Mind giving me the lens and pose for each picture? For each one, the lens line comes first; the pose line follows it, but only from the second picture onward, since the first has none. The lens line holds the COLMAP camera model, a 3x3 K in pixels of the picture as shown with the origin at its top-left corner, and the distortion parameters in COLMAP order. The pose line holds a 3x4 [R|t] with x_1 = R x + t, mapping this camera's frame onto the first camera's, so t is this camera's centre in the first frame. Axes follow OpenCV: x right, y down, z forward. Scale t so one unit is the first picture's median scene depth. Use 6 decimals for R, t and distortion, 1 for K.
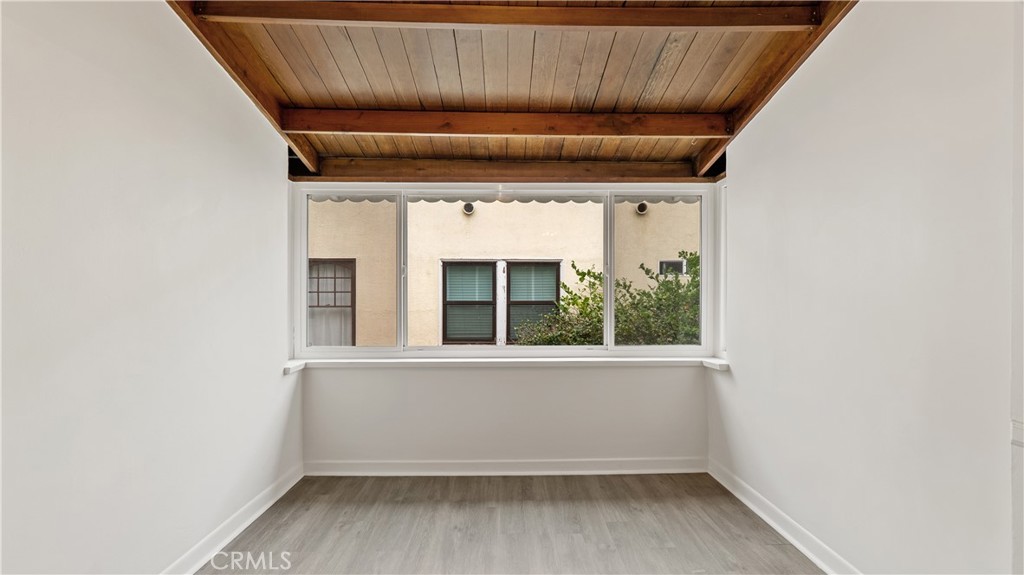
lens RADIAL K [[474.4, 0, 513.0], [0, 474.4, 292.3], [0, 0, 1]] dist [-0.002872, 0.000754]
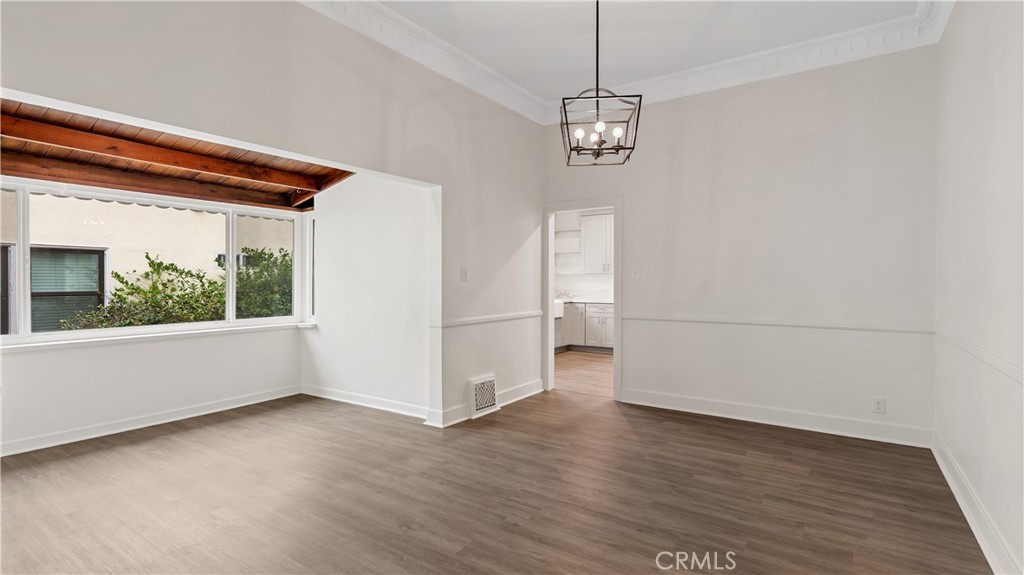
lens RADIAL K [[479.6, 0, 509.3], [0, 479.6, 285.2], [0, 0, 1]] dist [0.001429, 0.000494]
pose [[0.586066, -0.007490, 0.810229, -0.487702], [0.003070, 0.999971, 0.007023, 0.003863], [-0.810258, -0.001629, 0.586071, -0.520444]]
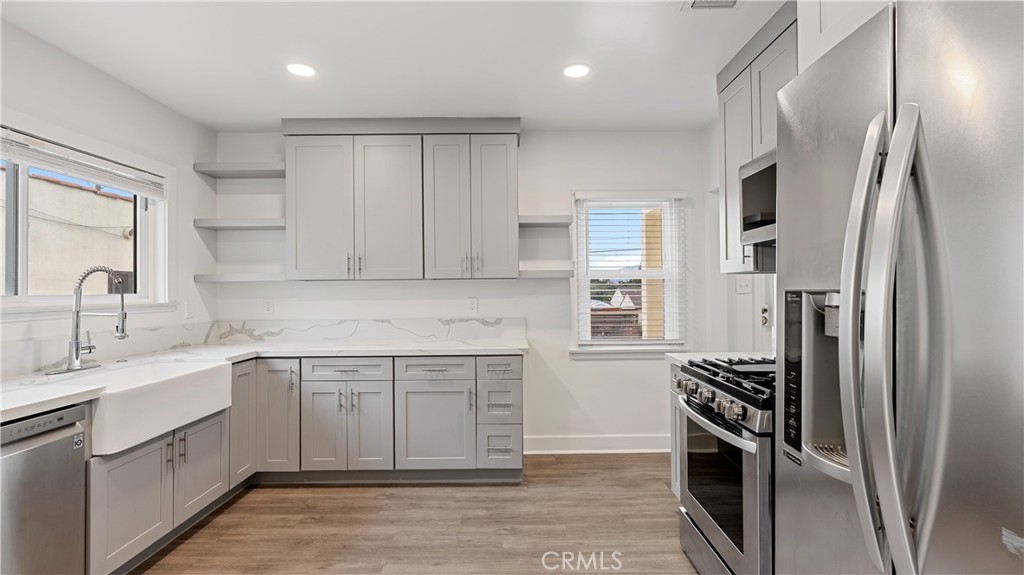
lens RADIAL K [[474.4, 0, 513.0], [0, 474.4, 292.3], [0, 0, 1]] dist [-0.002872, 0.000754]
pose [[0.020259, -0.005083, 0.999782, 0.851378], [0.009893, 0.999939, 0.004883, -0.013228], [-0.999746, 0.009792, 0.020308, 0.188958]]
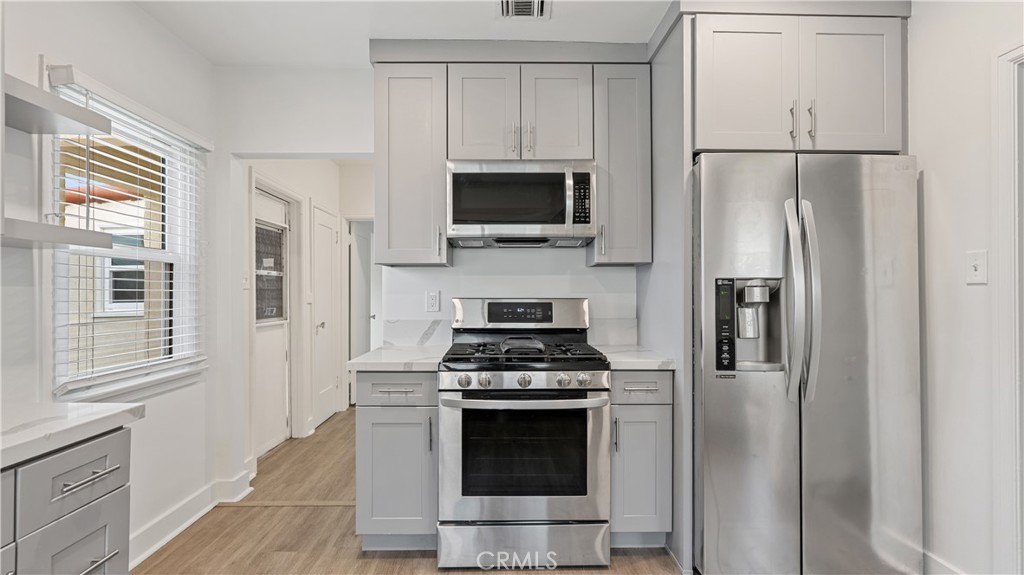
lens RADIAL K [[467.8, 0, 507.4], [0, 467.8, 307.8], [0, 0, 1]] dist [-0.001647, 0.000225]
pose [[-0.999933, 0.002246, -0.011379, 1.484424], [0.001861, 0.999429, 0.033732, 0.006192], [0.011448, 0.033708, -0.999366, 0.571243]]
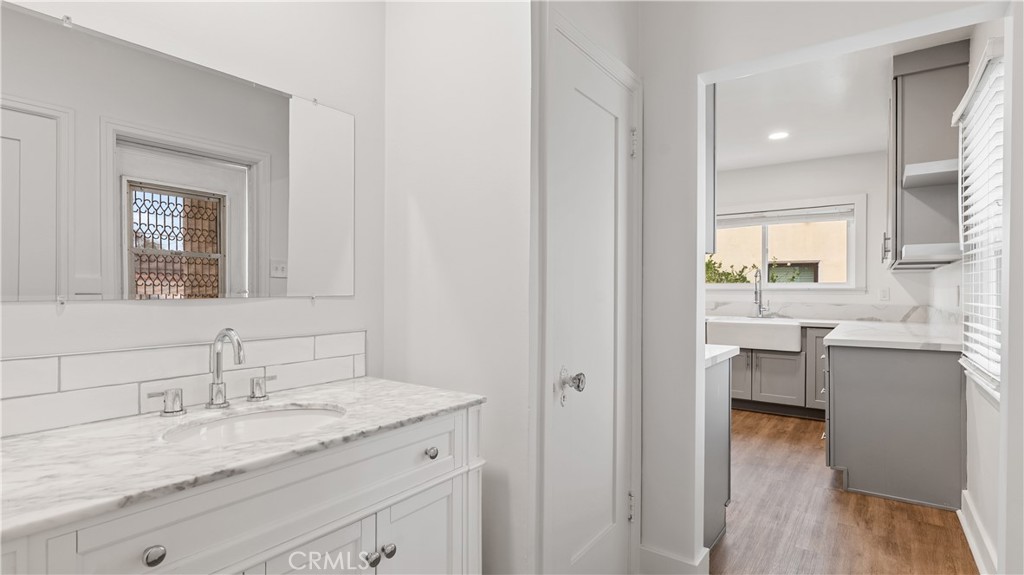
lens RADIAL K [[496.1, 0, 510.9], [0, 496.1, 290.1], [0, 0, 1]] dist [0.000636, 0.000091]
pose [[0.789892, 0.001833, -0.613243, 1.879607], [-0.003558, 0.999992, -0.001594, 0.016070], [0.613235, 0.003441, 0.789893, -0.883618]]
